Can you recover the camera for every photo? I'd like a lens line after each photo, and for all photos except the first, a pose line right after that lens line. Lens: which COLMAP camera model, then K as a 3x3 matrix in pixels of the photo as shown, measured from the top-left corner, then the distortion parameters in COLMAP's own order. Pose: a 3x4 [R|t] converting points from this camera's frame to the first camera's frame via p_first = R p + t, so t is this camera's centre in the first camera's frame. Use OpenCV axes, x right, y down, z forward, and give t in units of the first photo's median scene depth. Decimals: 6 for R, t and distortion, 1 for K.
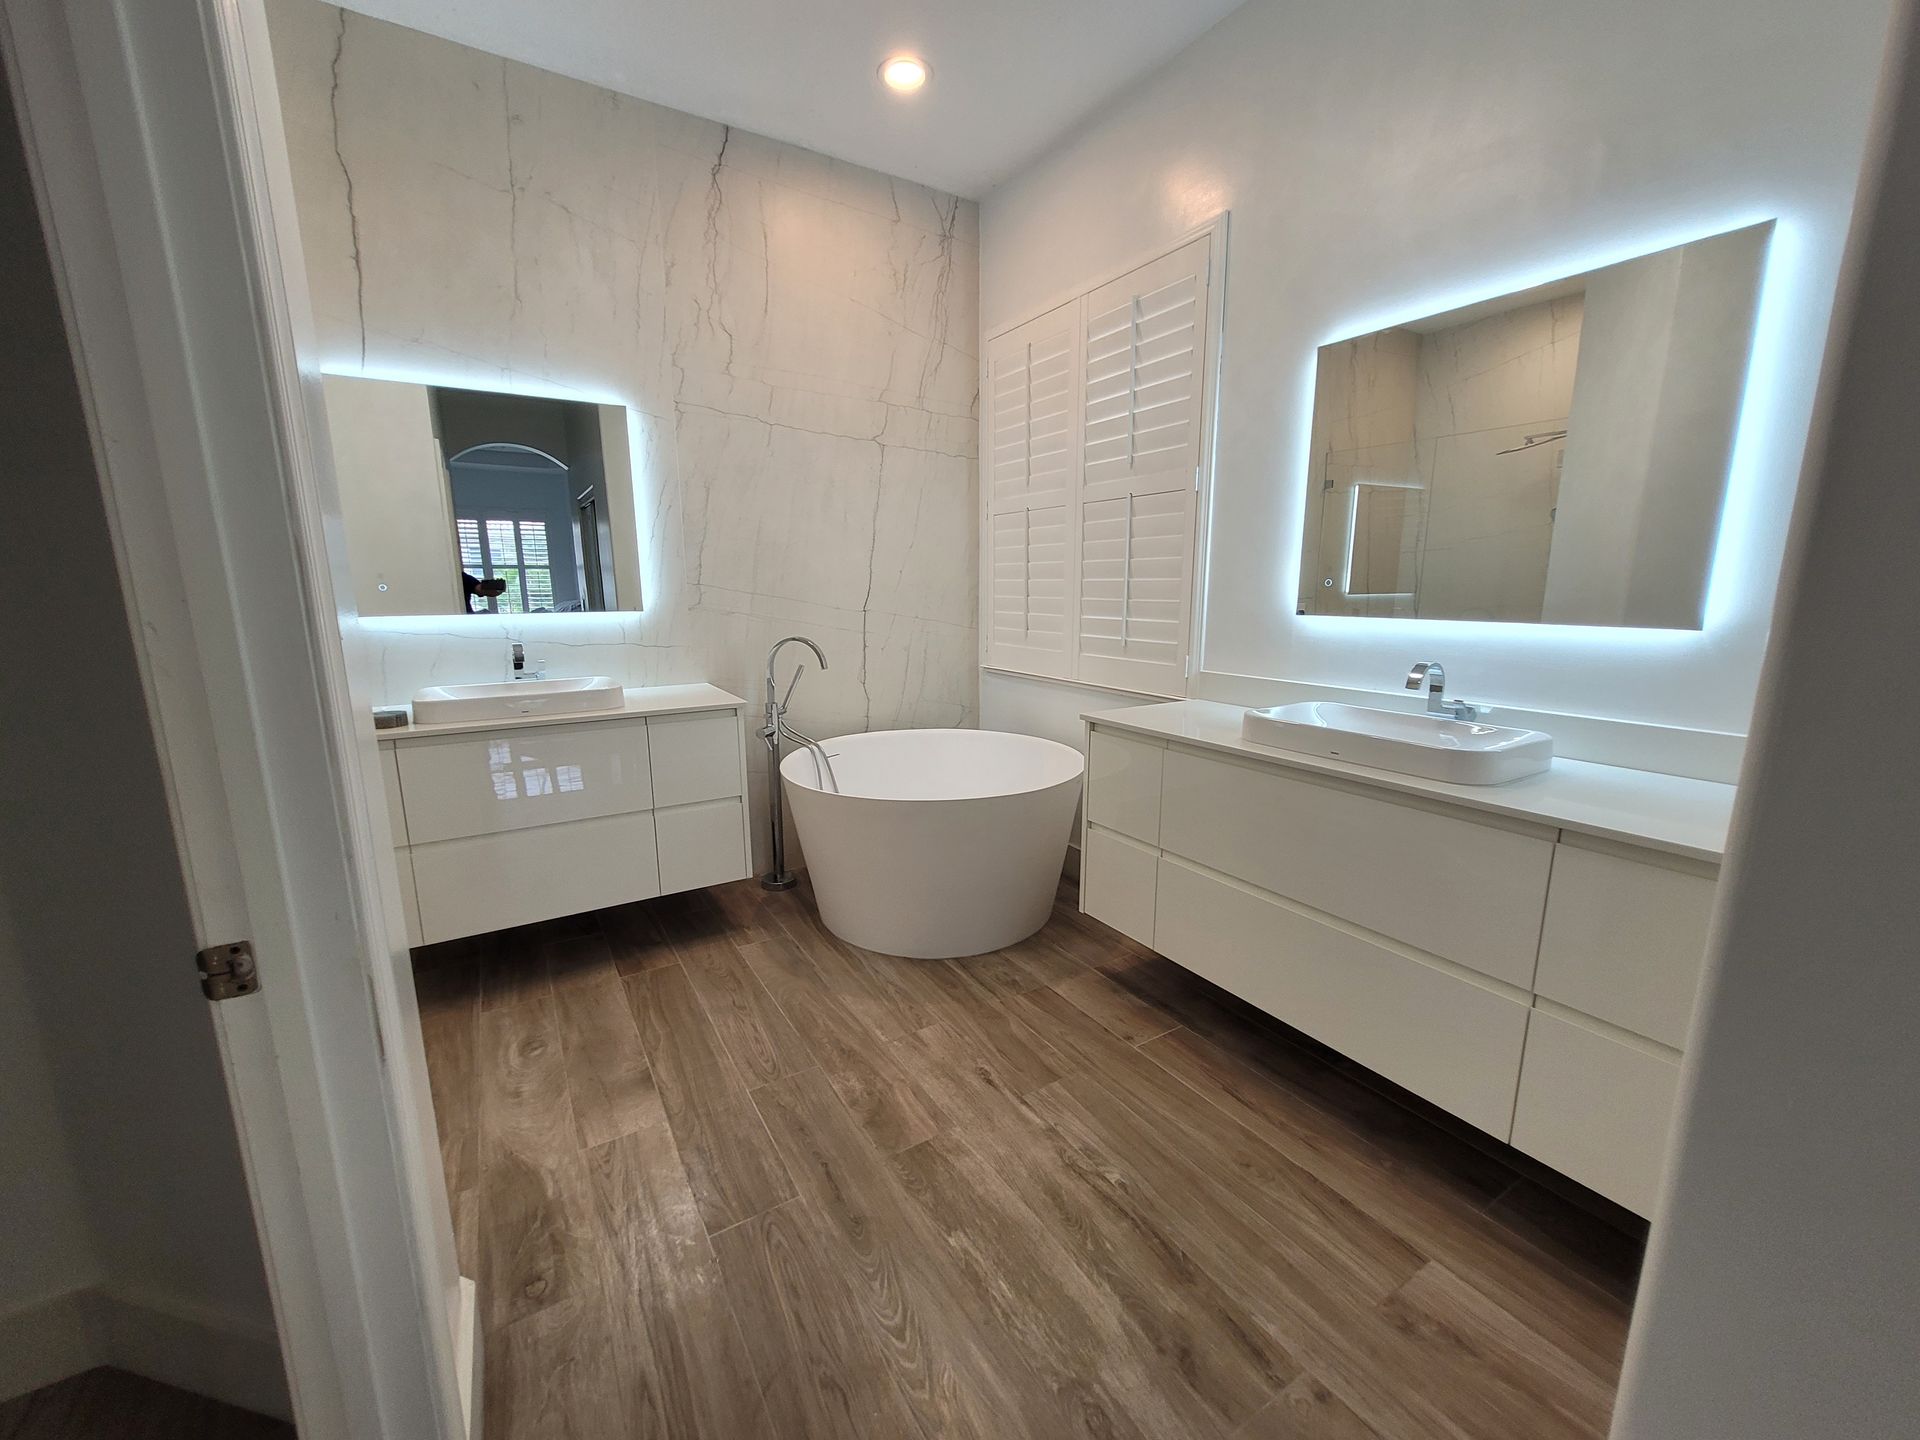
lens RADIAL K [[743.0, 0, 960.0], [0, 743.0, 720.0], [0, 0, 1]] dist [-0.000332, 0.000032]
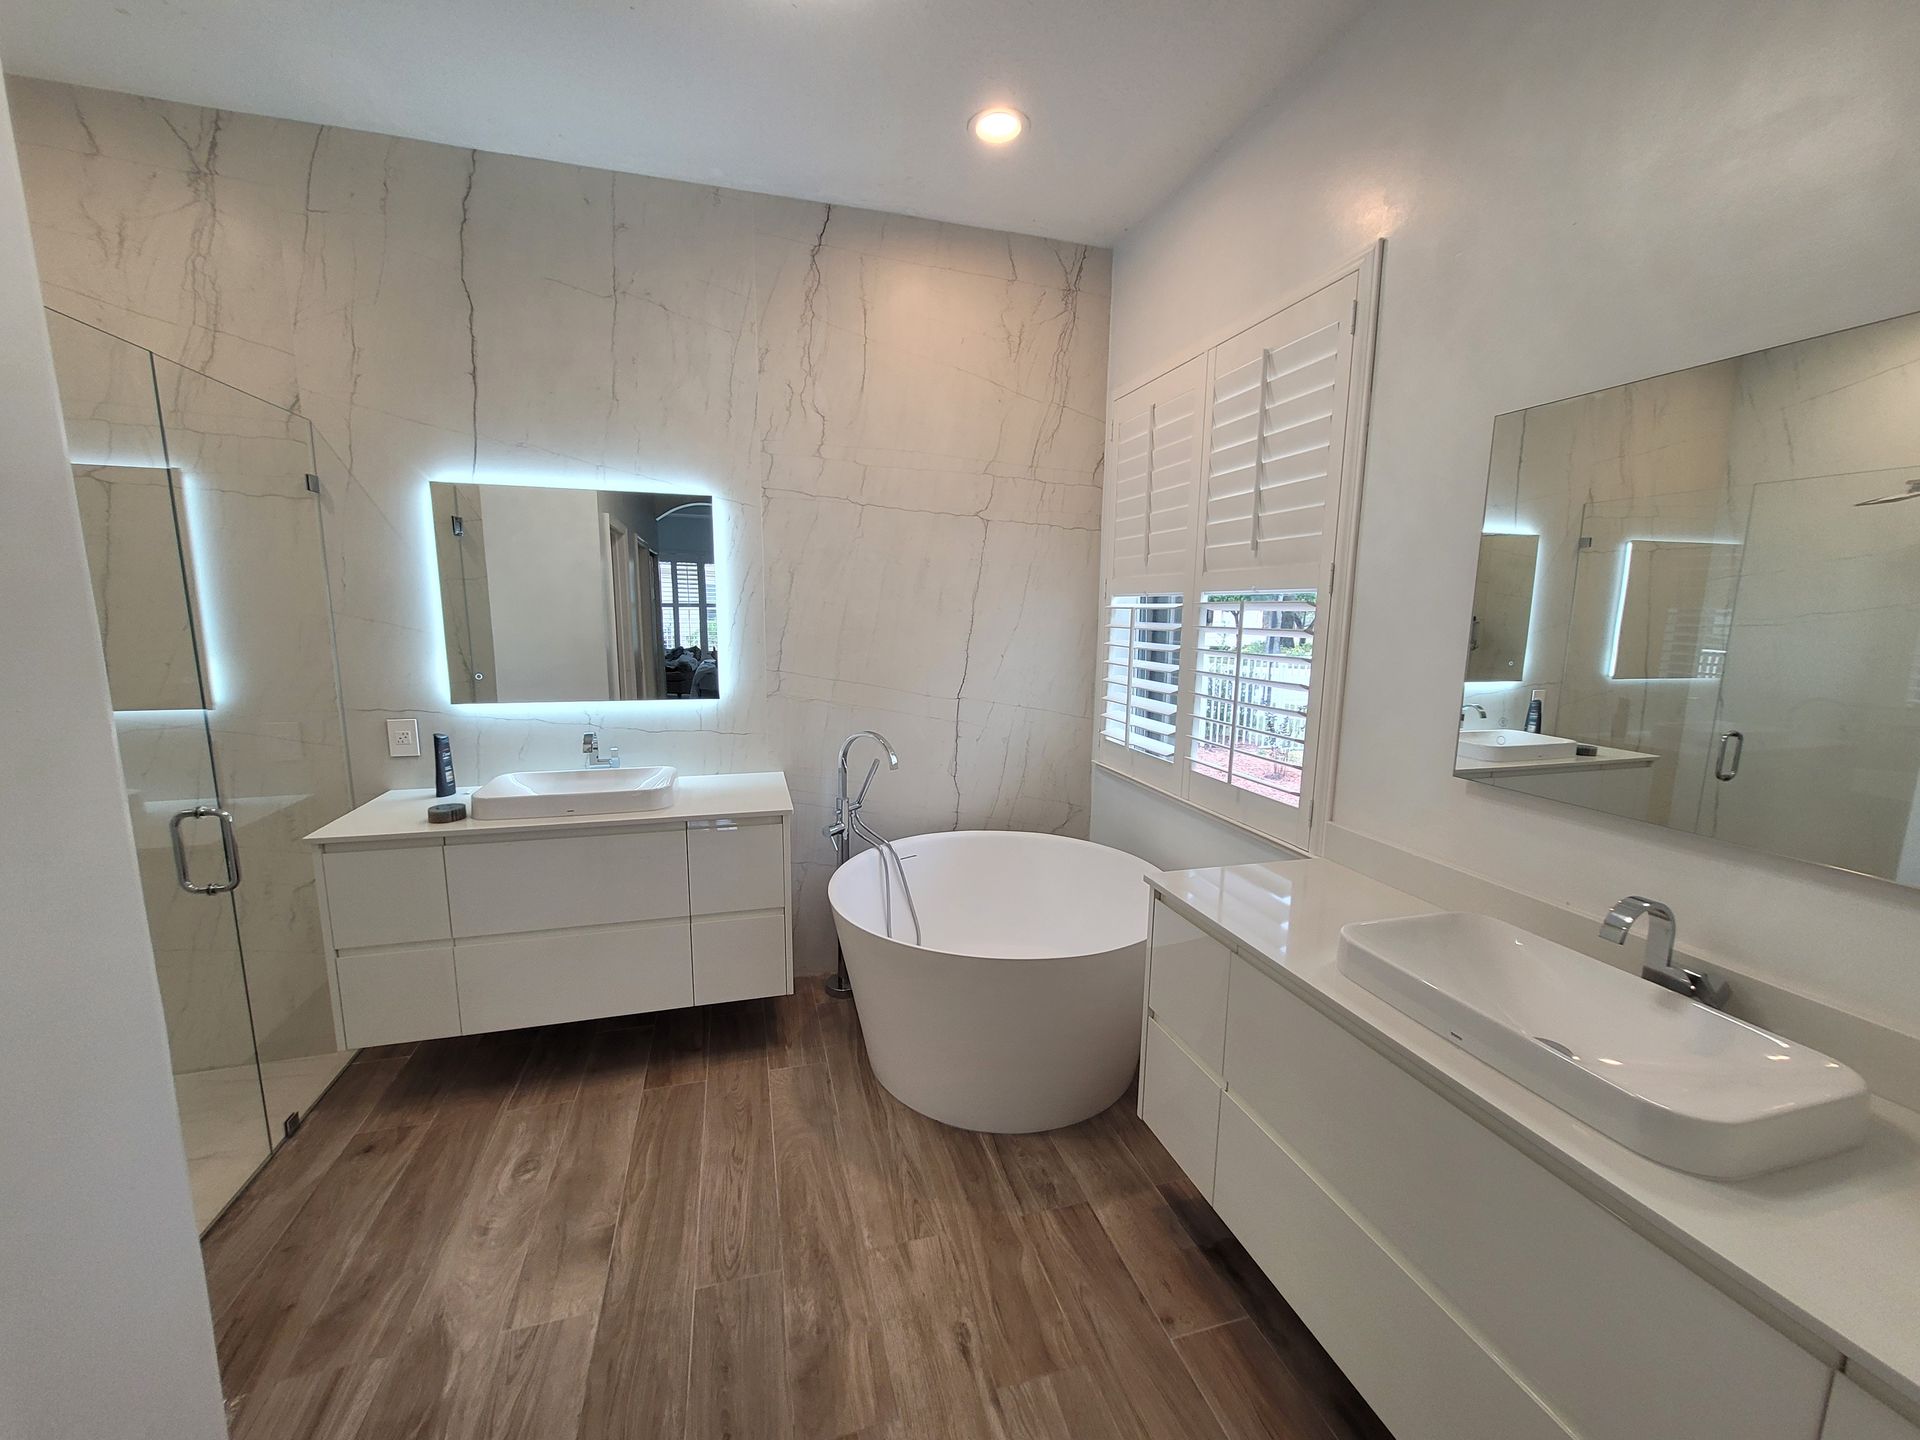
lens RADIAL K [[746.1, 0, 960.0], [0, 746.1, 720.0], [0, 0, 1]] dist [0.000816, -0.000267]
pose [[0.962488, 0.058210, -0.265006, 0.159323], [-0.067618, 0.997359, -0.026510, -0.128386], [0.262763, 0.043434, 0.963882, 0.151083]]
